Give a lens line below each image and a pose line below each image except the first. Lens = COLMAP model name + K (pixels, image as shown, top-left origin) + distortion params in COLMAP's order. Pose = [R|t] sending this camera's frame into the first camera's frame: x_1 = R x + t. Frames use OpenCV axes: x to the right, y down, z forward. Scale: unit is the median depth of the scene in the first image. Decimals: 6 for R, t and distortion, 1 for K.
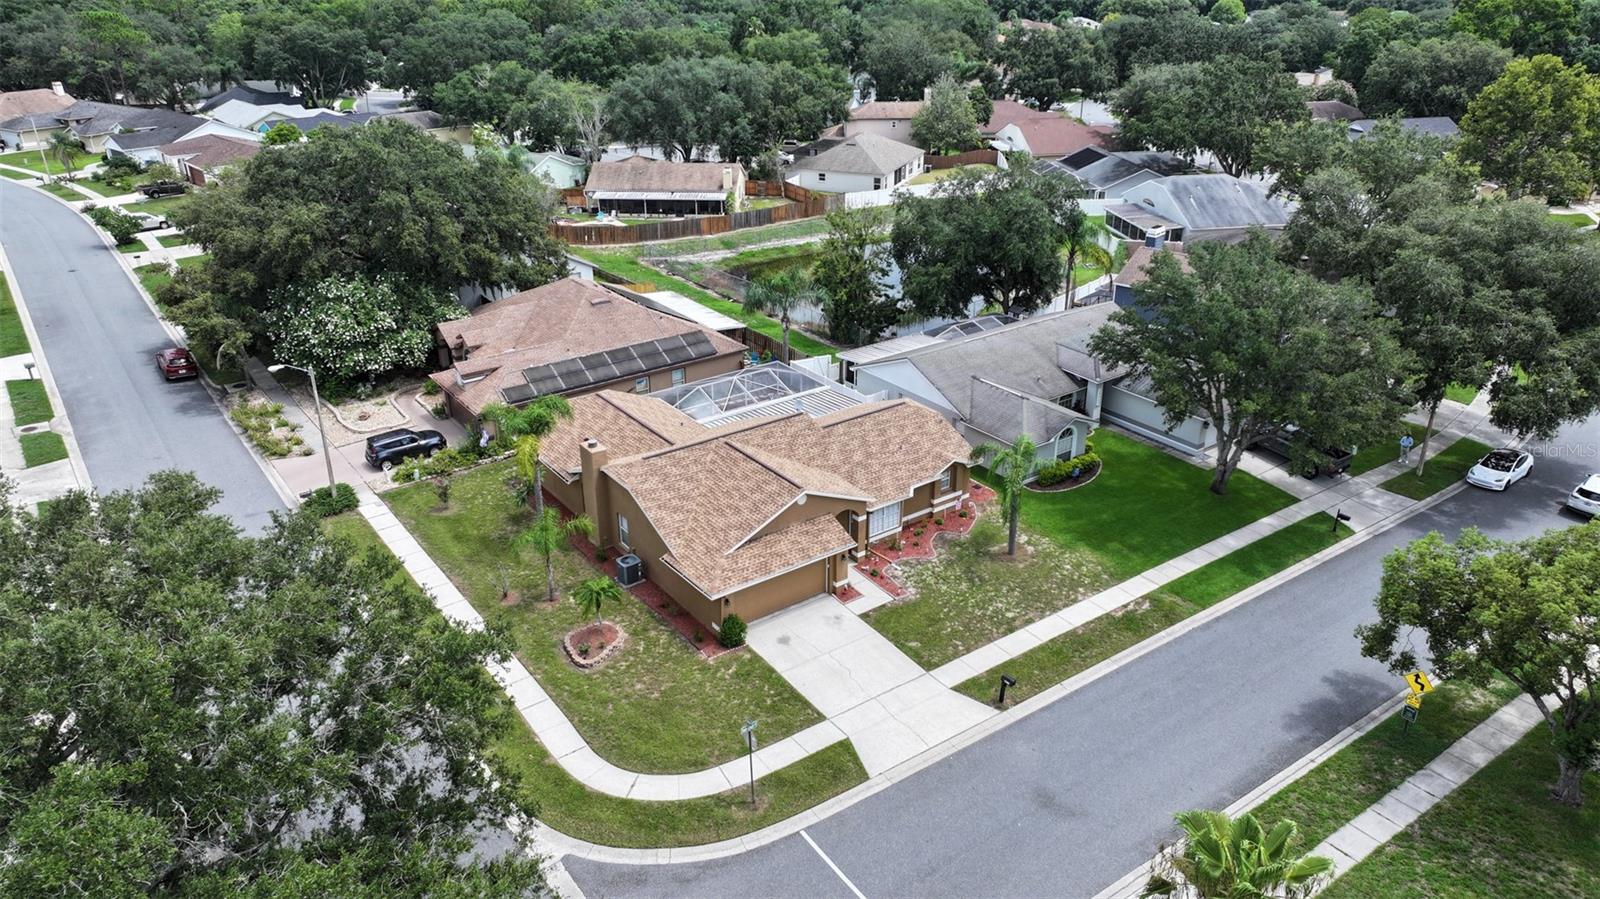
lens RADIAL K [[1125.9, 0, 804.8], [0, 1125.9, 443.7], [0, 0, 1]] dist [-0.002700, 0.050714]
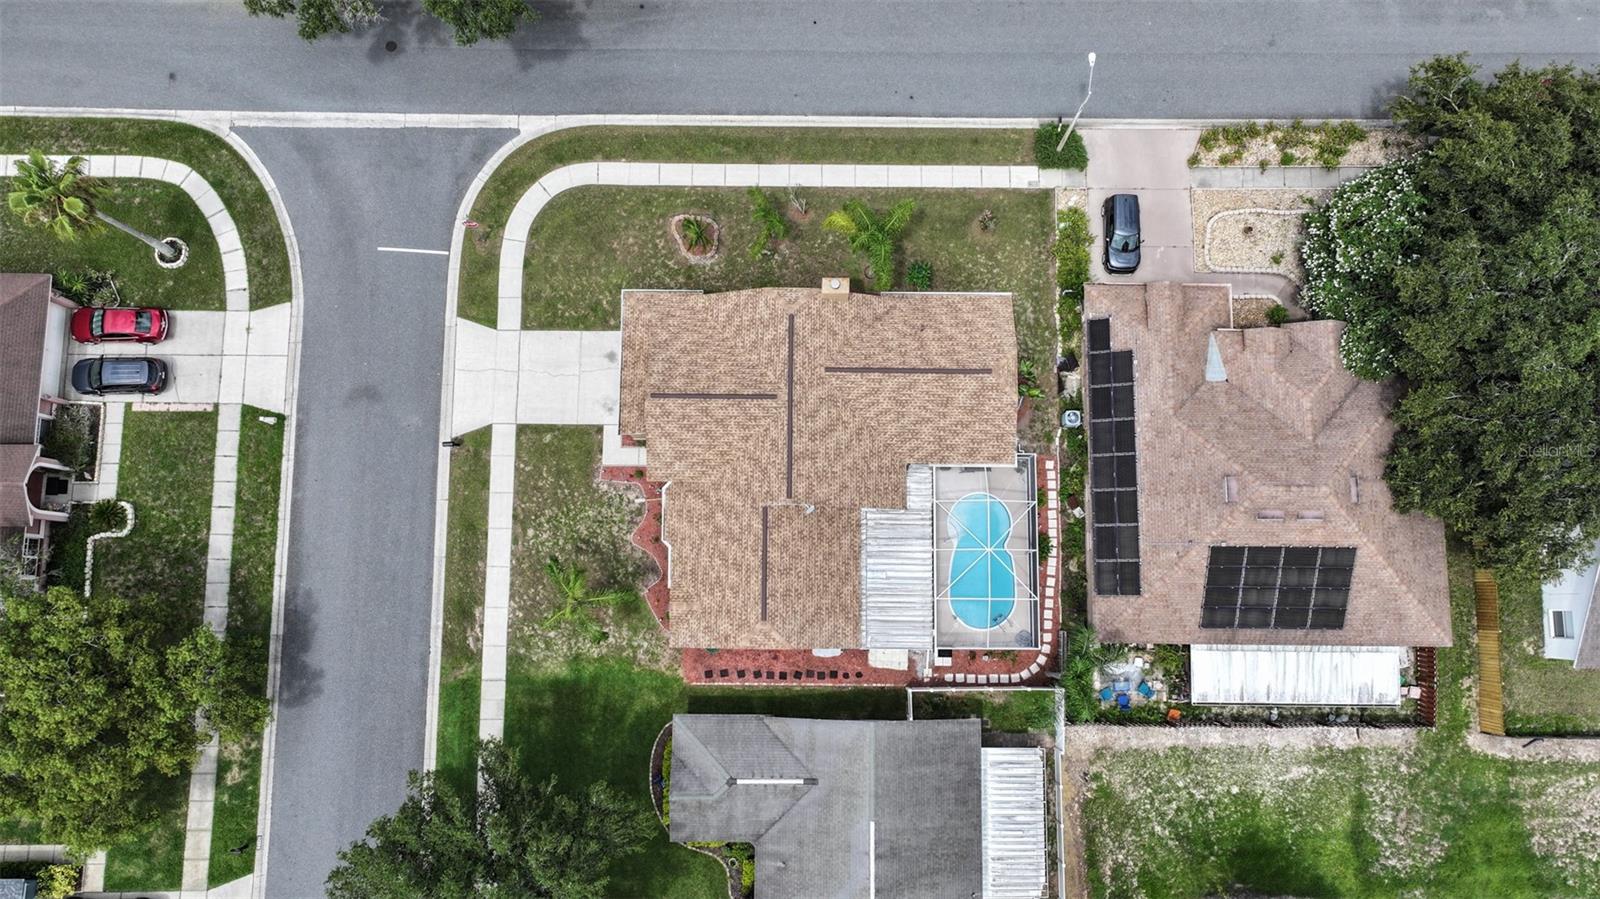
lens RADIAL K [[1125.9, 0, 804.8], [0, 1125.9, 443.7], [0, 0, 1]] dist [-0.002700, 0.050714]
pose [[-0.599134, 0.793151, -0.109313, 0.063088], [-0.332243, -0.122073, 0.935261, -1.024740], [0.728459, 0.596665, 0.336657, 0.740692]]
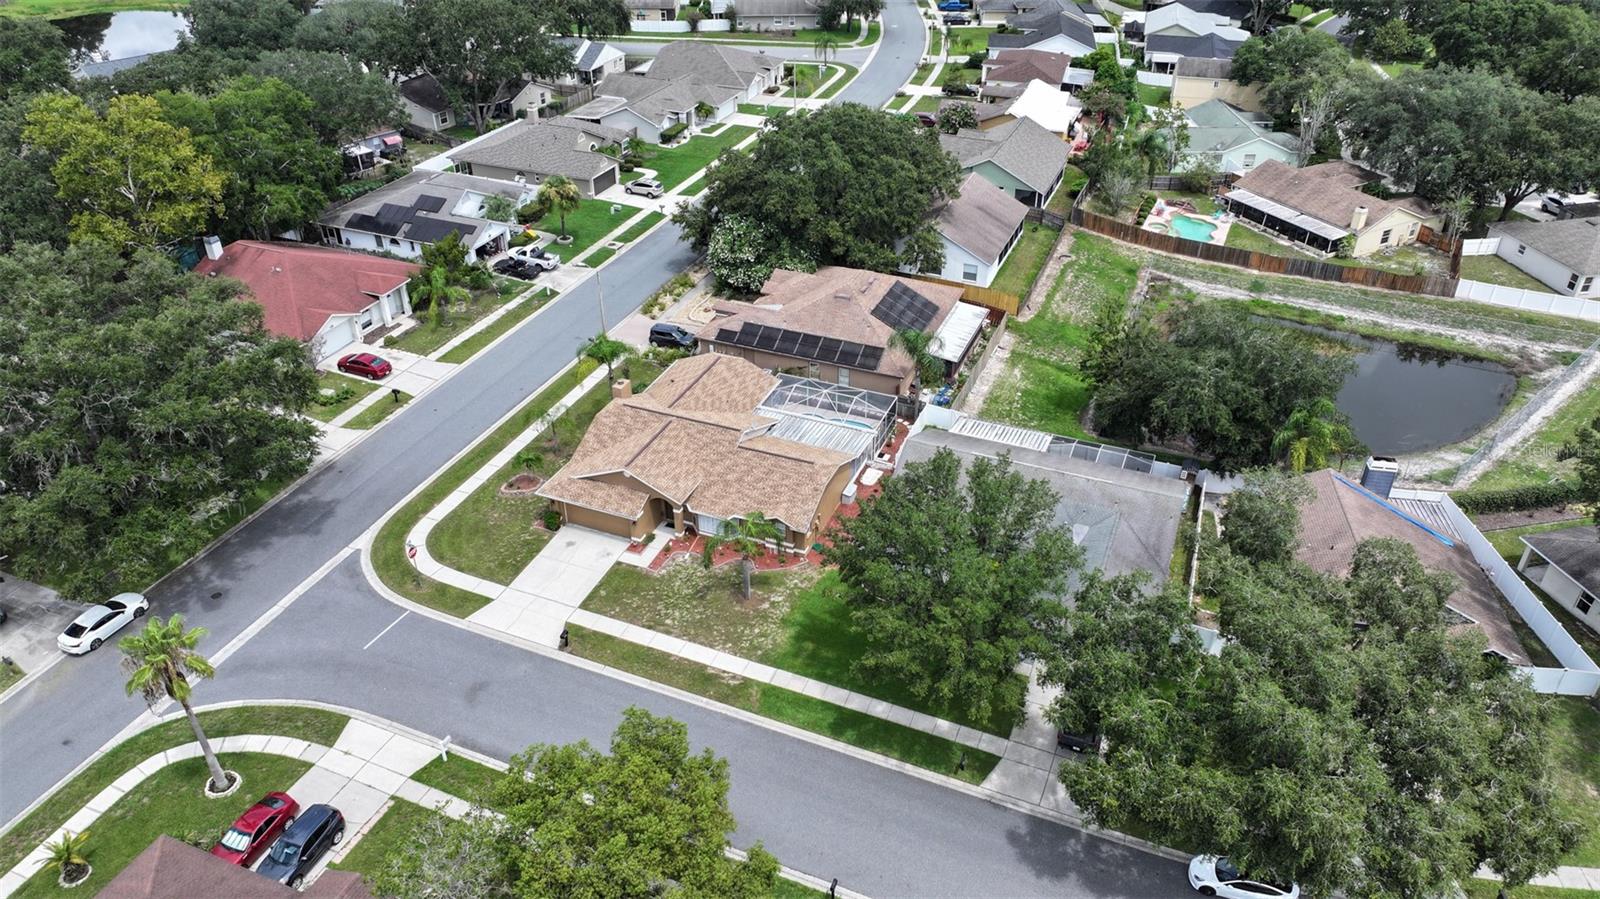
lens RADIAL K [[1125.9, 0, 804.8], [0, 1125.9, 443.7], [0, 0, 1]] dist [-0.002700, 0.050714]
pose [[0.518844, 0.462458, -0.718981, 1.130408], [-0.354638, 0.881696, 0.311198, -0.513439], [0.777838, 0.093515, 0.621468, 0.253335]]
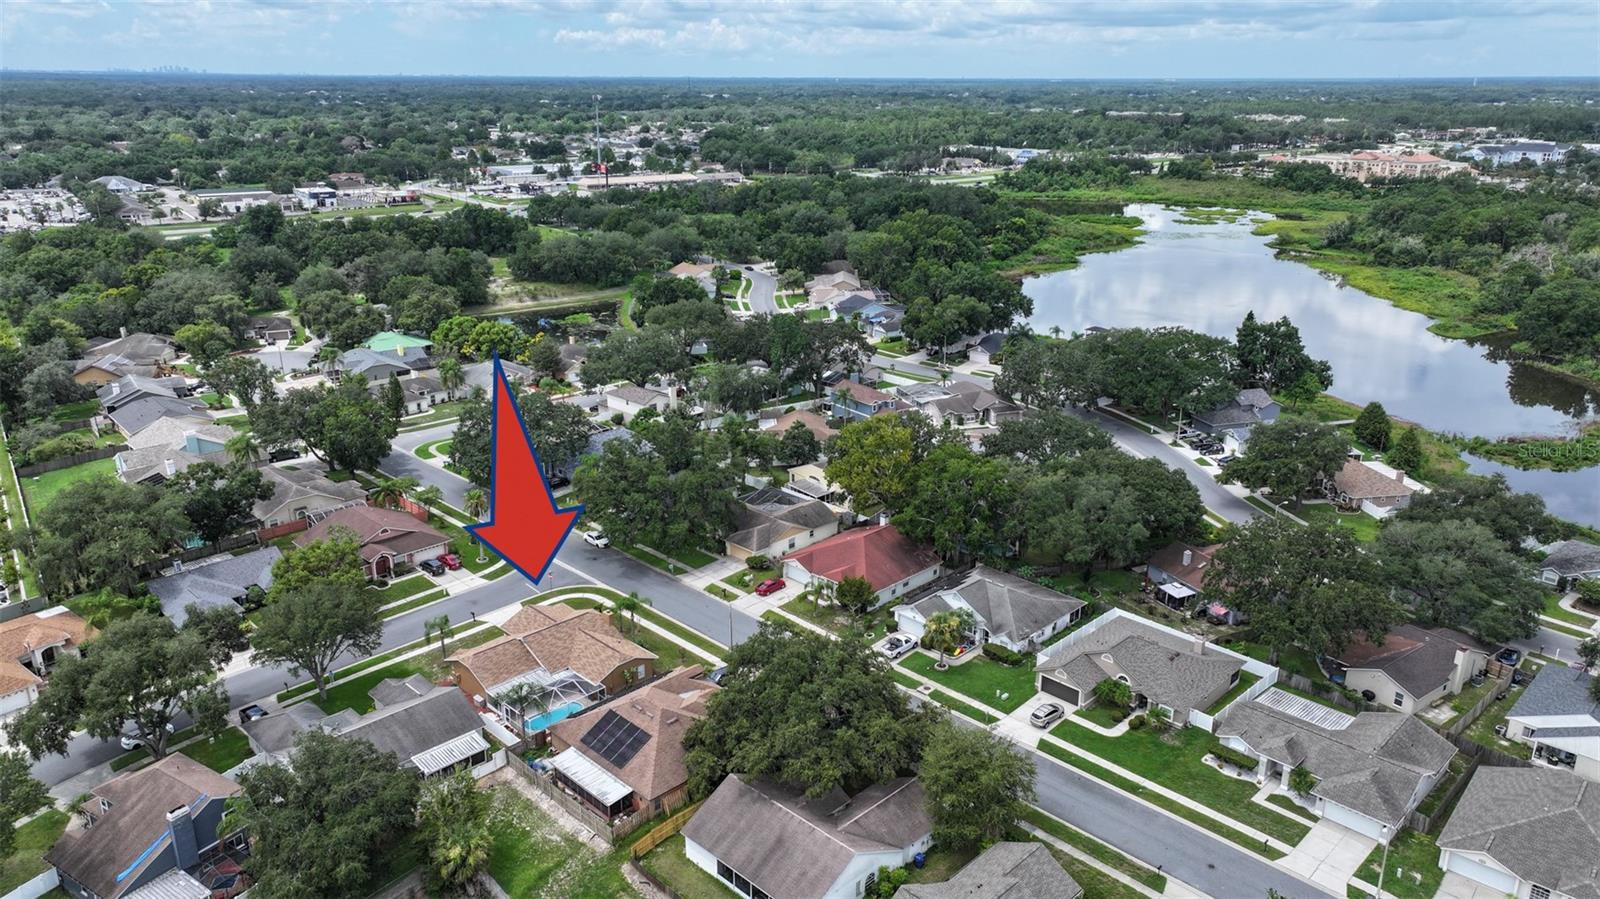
lens RADIAL K [[1125.9, 0, 804.8], [0, 1125.9, 443.7], [0, 0, 1]] dist [-0.002700, 0.050714]
pose [[-0.988669, 0.043794, -0.143580, -0.288995], [-0.066003, 0.732245, 0.677836, -2.153326], [0.134821, 0.679632, -0.721057, 2.766274]]
